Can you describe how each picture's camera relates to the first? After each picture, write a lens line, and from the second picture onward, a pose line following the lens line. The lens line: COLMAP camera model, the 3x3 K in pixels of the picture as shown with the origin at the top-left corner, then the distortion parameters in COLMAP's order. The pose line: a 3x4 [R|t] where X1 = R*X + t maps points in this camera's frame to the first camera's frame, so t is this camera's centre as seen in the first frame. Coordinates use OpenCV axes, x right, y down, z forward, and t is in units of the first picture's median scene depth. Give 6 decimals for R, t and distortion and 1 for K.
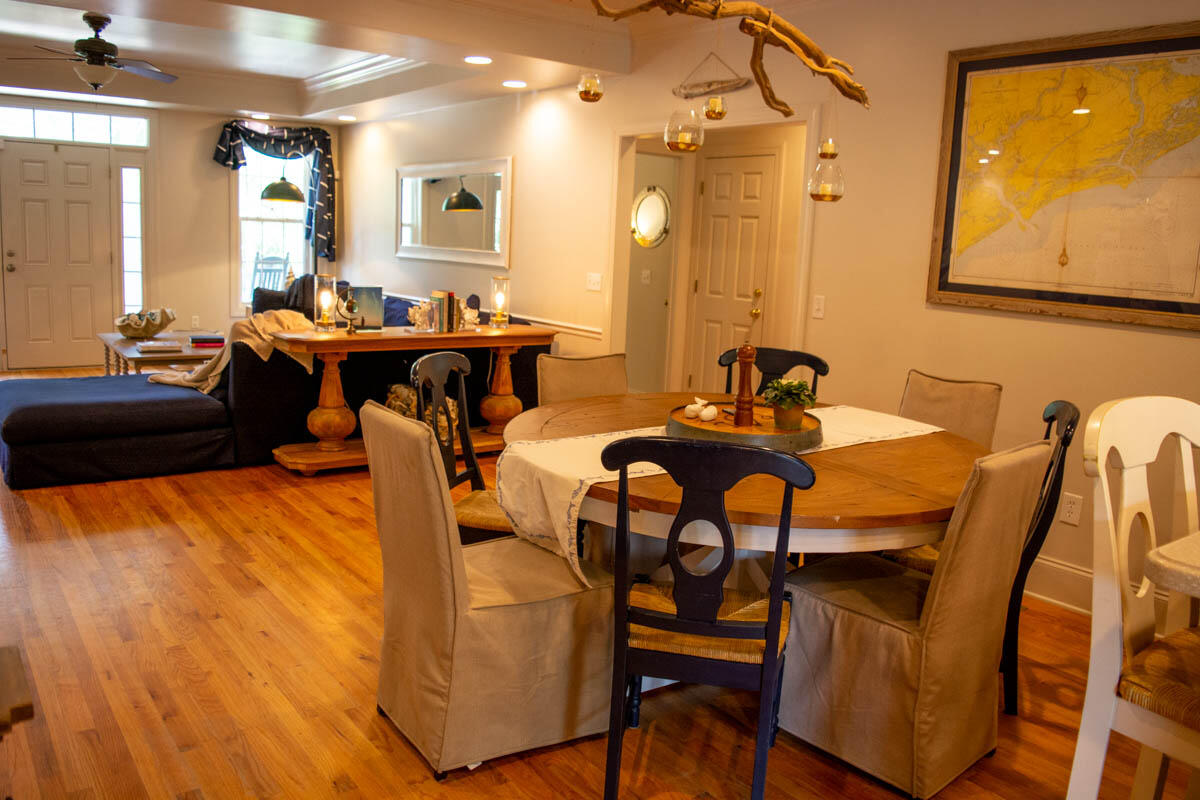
lens RADIAL K [[937.0, 0, 600.0], [0, 937.0, 400.0], [0, 0, 1]] dist [-0.098713, 0.028971]
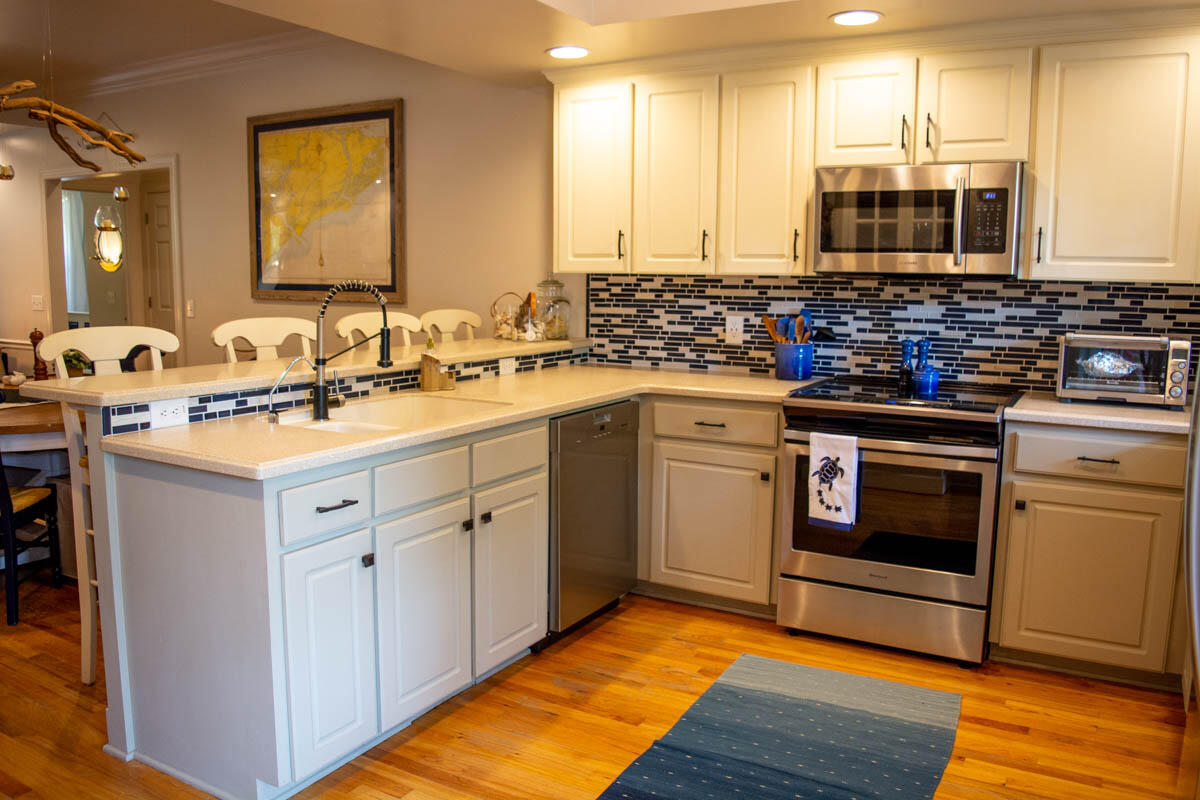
lens RADIAL K [[937.0, 0, 600.0], [0, 937.0, 400.0], [0, 0, 1]] dist [-0.098713, 0.028971]
pose [[0.918856, -0.091215, 0.383907, 0.326713], [0.098906, 0.995097, -0.000294, 0.108529], [-0.381998, 0.038241, 0.923372, -0.519925]]
